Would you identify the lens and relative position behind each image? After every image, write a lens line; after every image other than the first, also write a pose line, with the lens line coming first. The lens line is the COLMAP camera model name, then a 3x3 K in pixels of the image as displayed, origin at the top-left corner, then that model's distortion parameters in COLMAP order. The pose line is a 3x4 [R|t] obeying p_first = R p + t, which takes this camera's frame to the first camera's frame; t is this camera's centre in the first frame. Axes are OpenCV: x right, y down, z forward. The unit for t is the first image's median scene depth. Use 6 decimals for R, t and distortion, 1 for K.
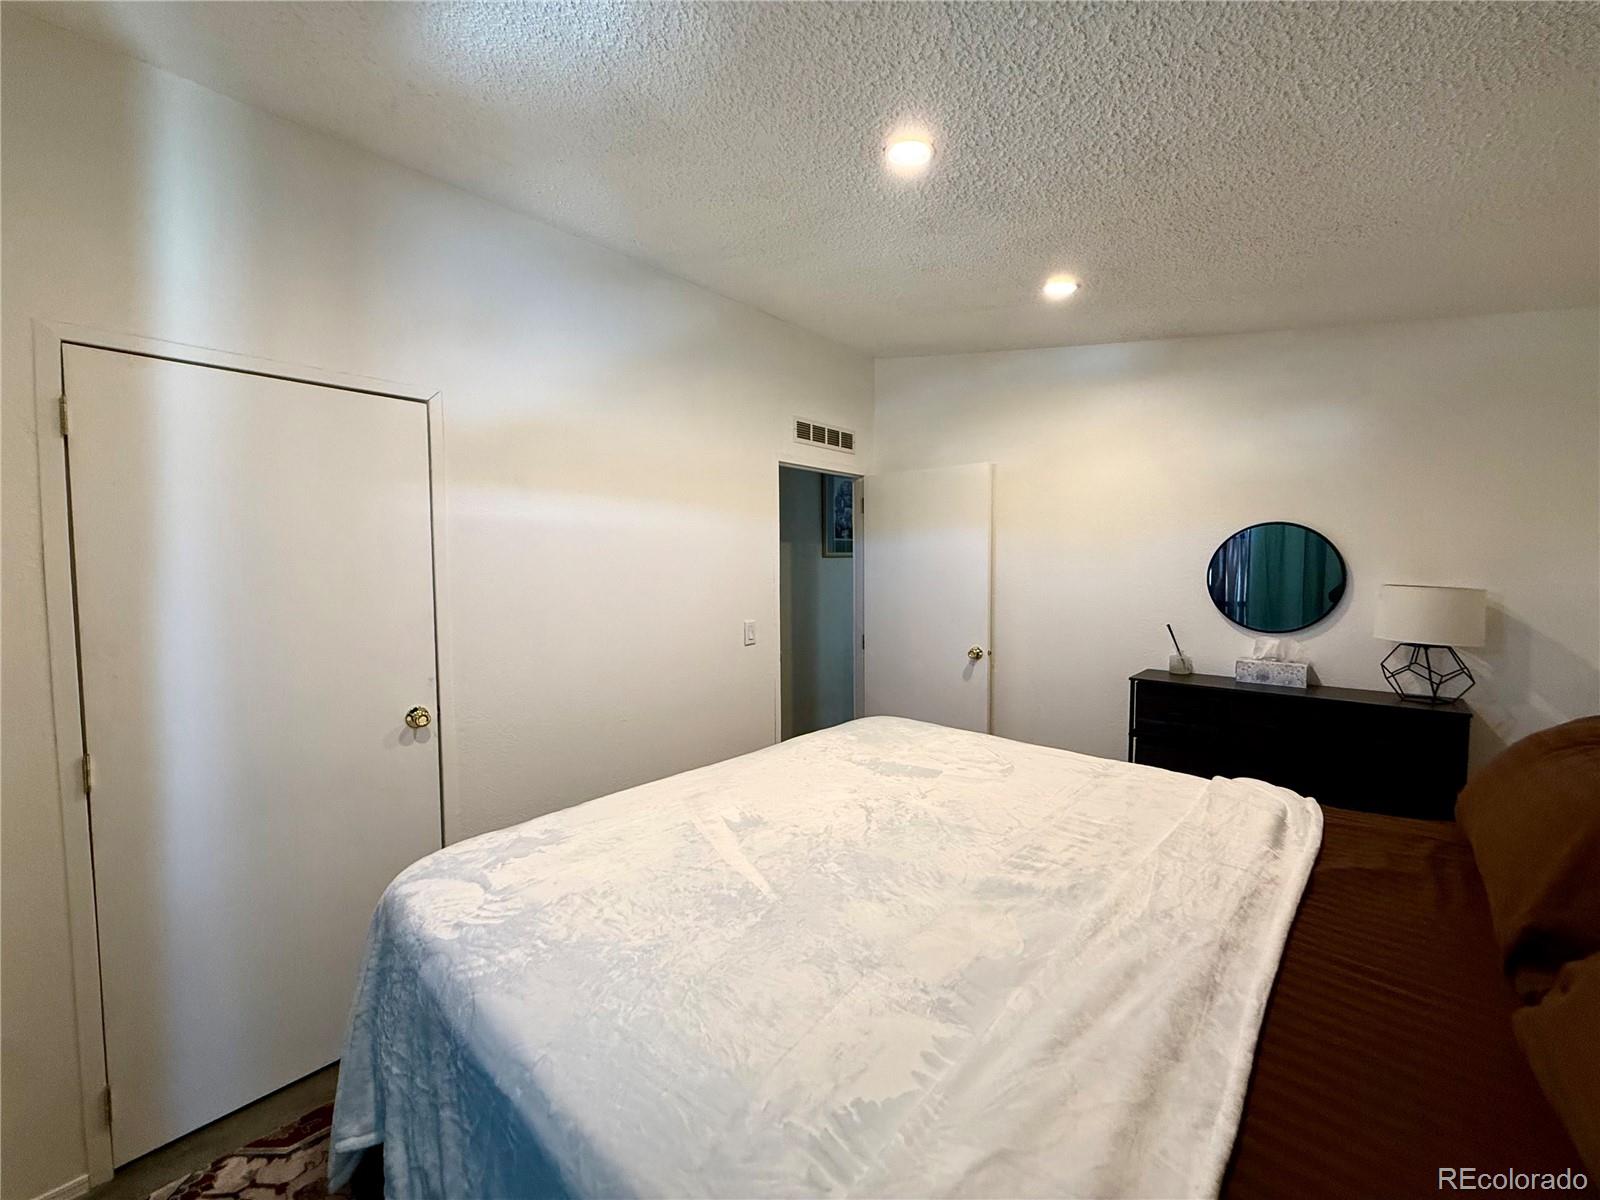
lens RADIAL K [[631.9, 0, 796.0], [0, 631.9, 595.9], [0, 0, 1]] dist [0.001044, -0.000147]
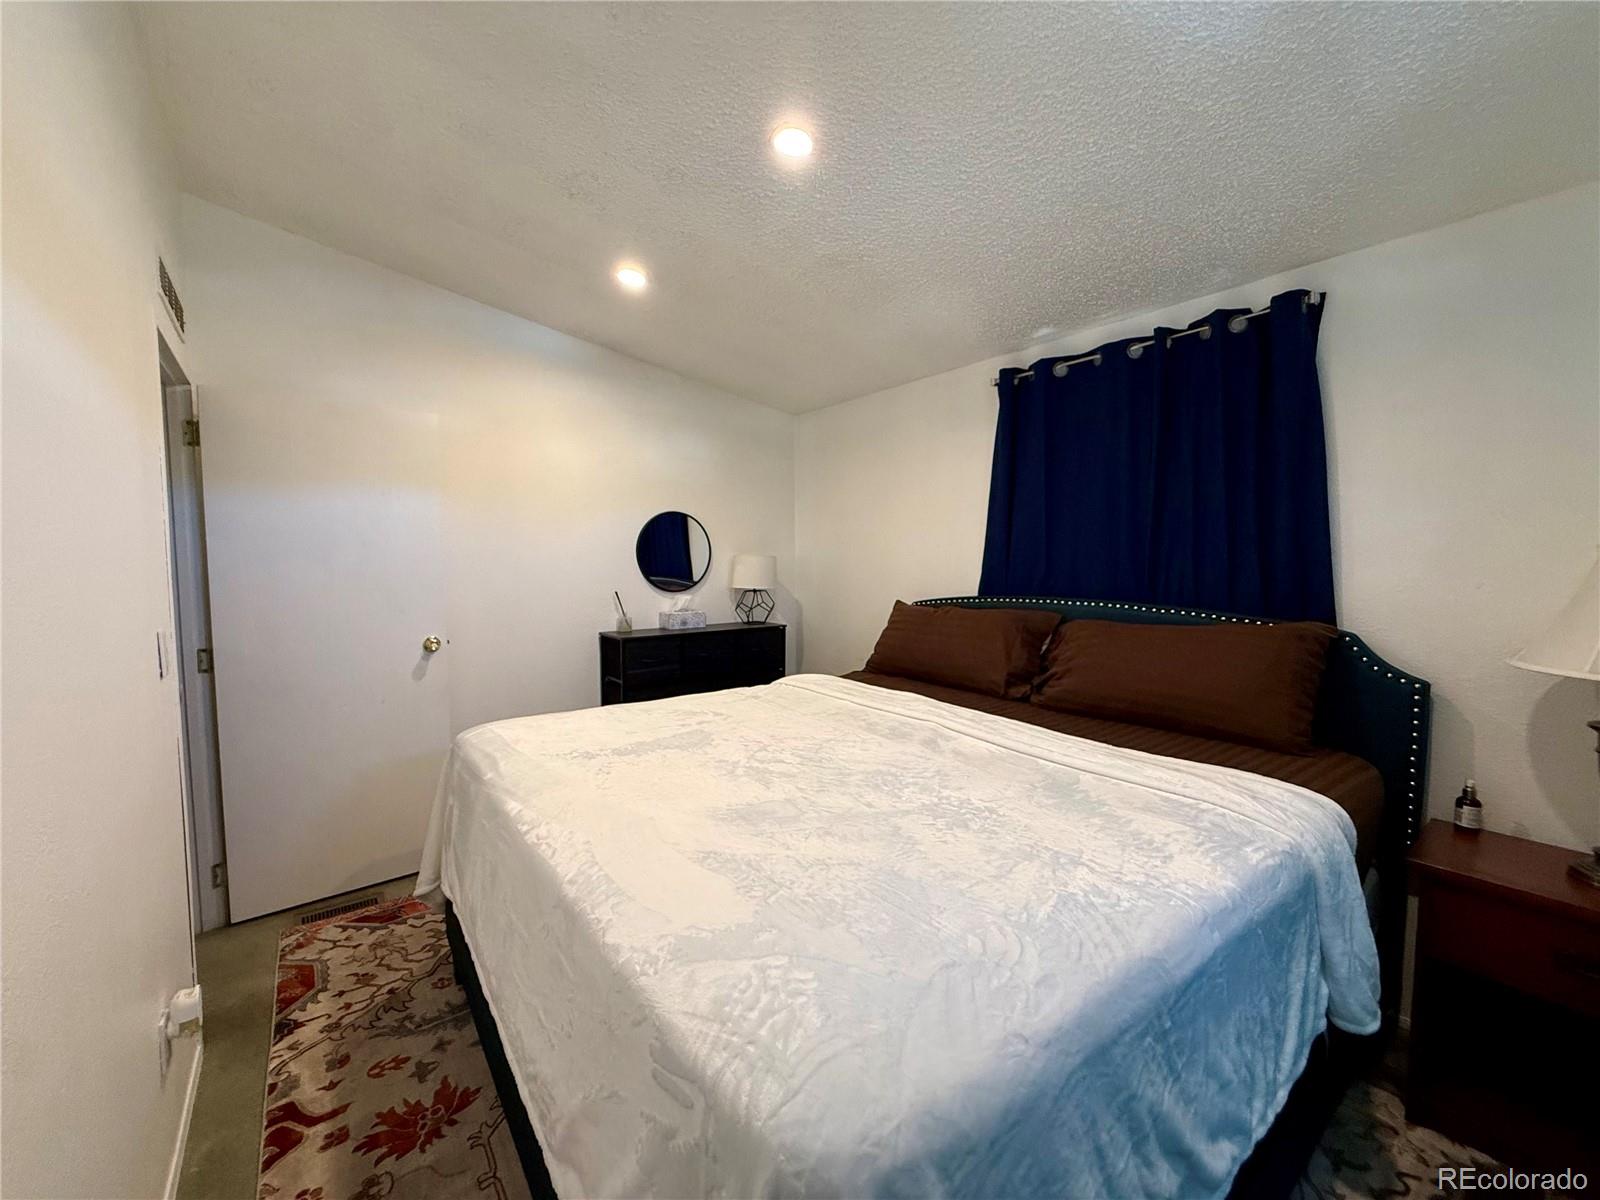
lens RADIAL K [[631.9, 0, 796.0], [0, 631.9, 595.9], [0, 0, 1]] dist [0.001044, -0.000147]
pose [[0.159232, -0.059897, 0.985422, -0.550972], [0.038840, 0.997765, 0.054371, 0.002045], [-0.986477, 0.029616, 0.161203, 0.491013]]
